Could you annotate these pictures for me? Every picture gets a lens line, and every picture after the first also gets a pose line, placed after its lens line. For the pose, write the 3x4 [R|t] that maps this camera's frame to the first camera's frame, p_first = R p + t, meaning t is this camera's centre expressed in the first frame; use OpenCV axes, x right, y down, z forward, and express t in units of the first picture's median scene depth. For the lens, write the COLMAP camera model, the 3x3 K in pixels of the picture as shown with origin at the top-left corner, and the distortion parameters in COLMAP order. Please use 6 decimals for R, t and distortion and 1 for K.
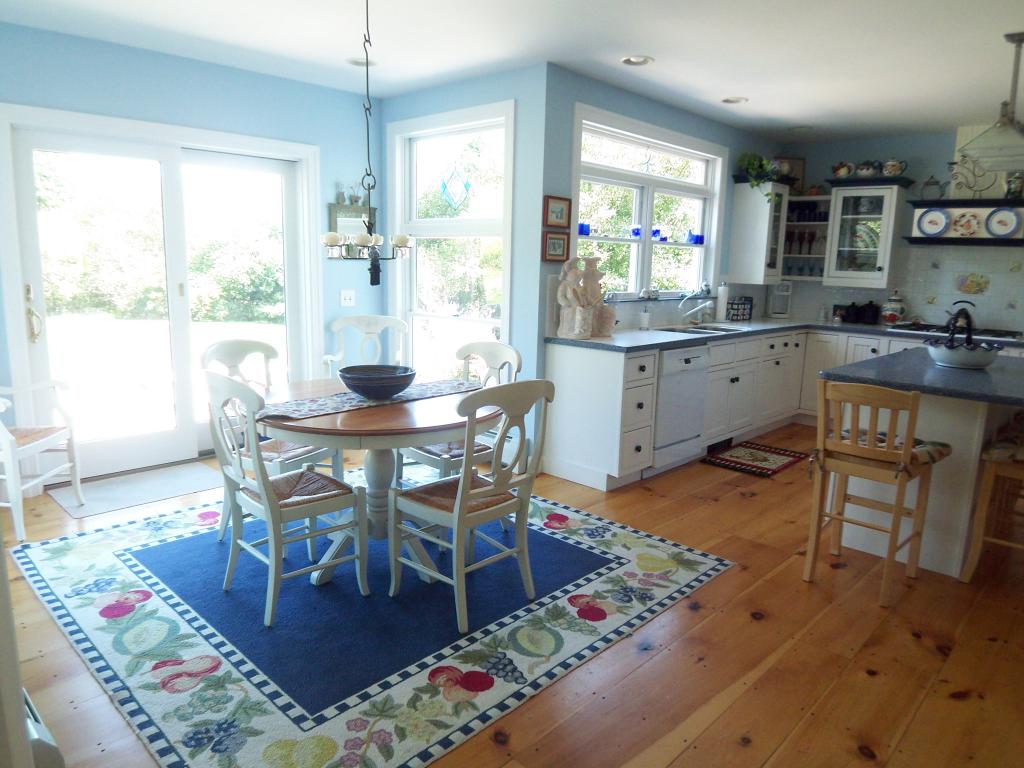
lens RADIAL K [[688.6, 0, 521.4], [0, 688.6, 385.8], [0, 0, 1]] dist [-0.016773, -0.035187]
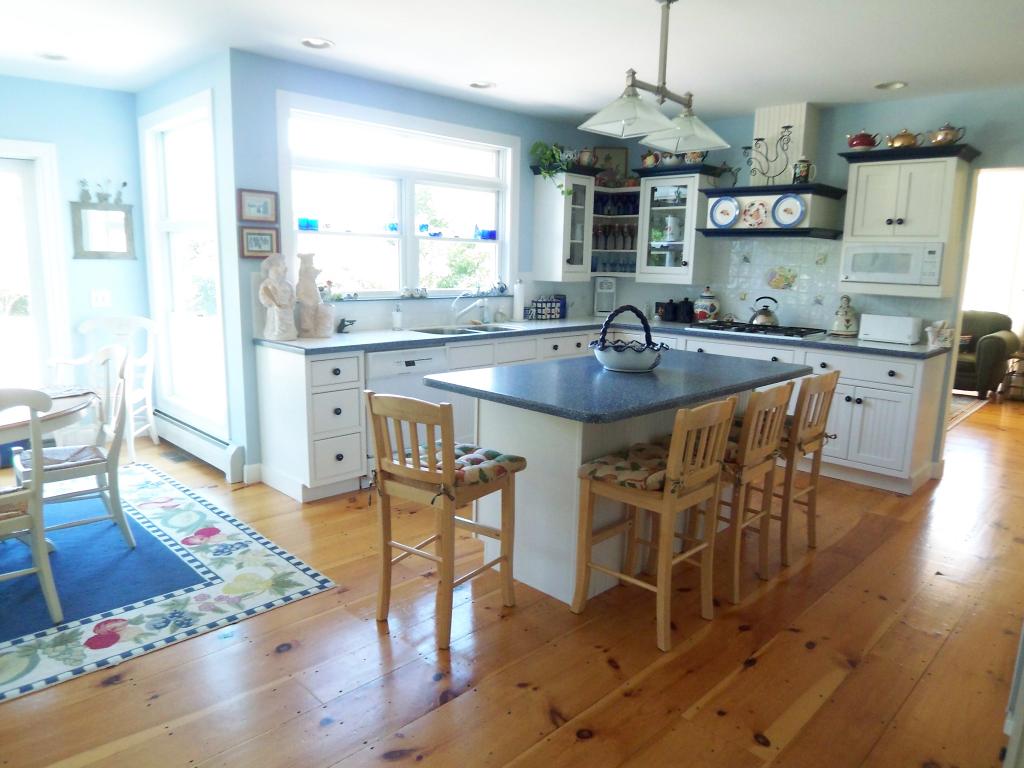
lens RADIAL K [[688.6, 0, 520.7], [0, 688.6, 386.1], [0, 0, 1]] dist [-0.016773, -0.035187]
pose [[0.999731, -0.001961, -0.023118, 0.361651], [0.001956, 0.999998, -0.000227, -0.003985], [0.023118, 0.000181, 0.999733, 0.058003]]
